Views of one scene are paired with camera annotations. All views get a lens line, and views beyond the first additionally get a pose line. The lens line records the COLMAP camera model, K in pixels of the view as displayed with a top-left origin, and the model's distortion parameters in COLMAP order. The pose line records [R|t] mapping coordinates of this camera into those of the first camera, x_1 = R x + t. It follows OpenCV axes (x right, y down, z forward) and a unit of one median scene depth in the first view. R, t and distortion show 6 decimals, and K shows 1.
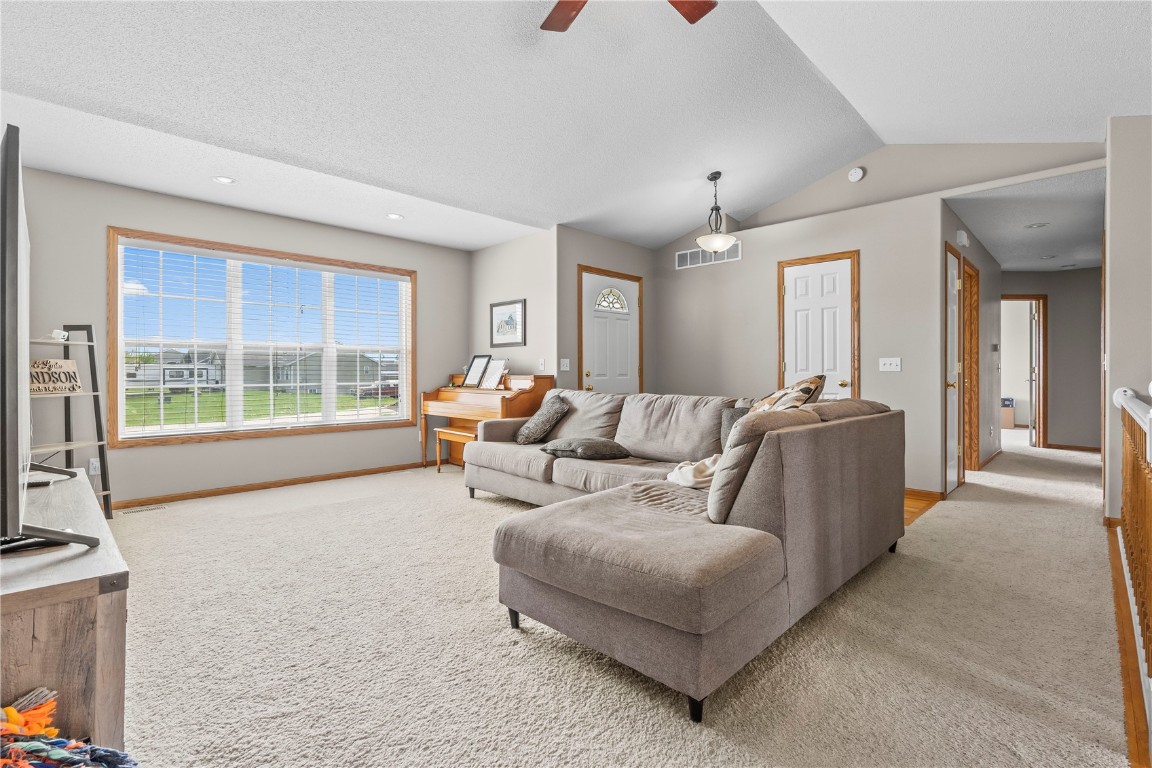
lens RADIAL K [[528.6, 0, 572.4], [0, 528.6, 377.3], [0, 0, 1]] dist [0.000293, 0.000287]
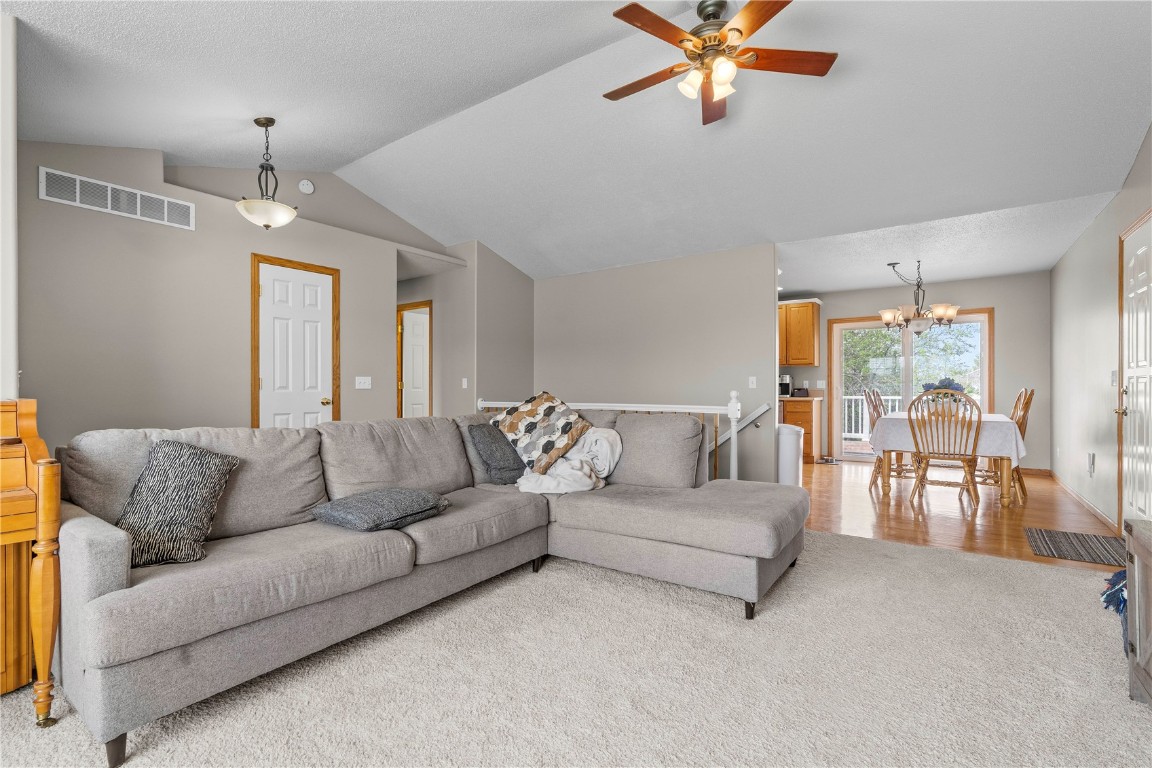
lens RADIAL K [[528.6, 0, 572.4], [0, 528.6, 386.9], [0, 0, 1]] dist [0.000293, 0.000287]
pose [[-0.145244, 0.004012, 0.989388, -0.522705], [0.010861, 0.999938, -0.002460, -0.008129], [-0.989336, 0.010388, -0.145279, 0.698814]]
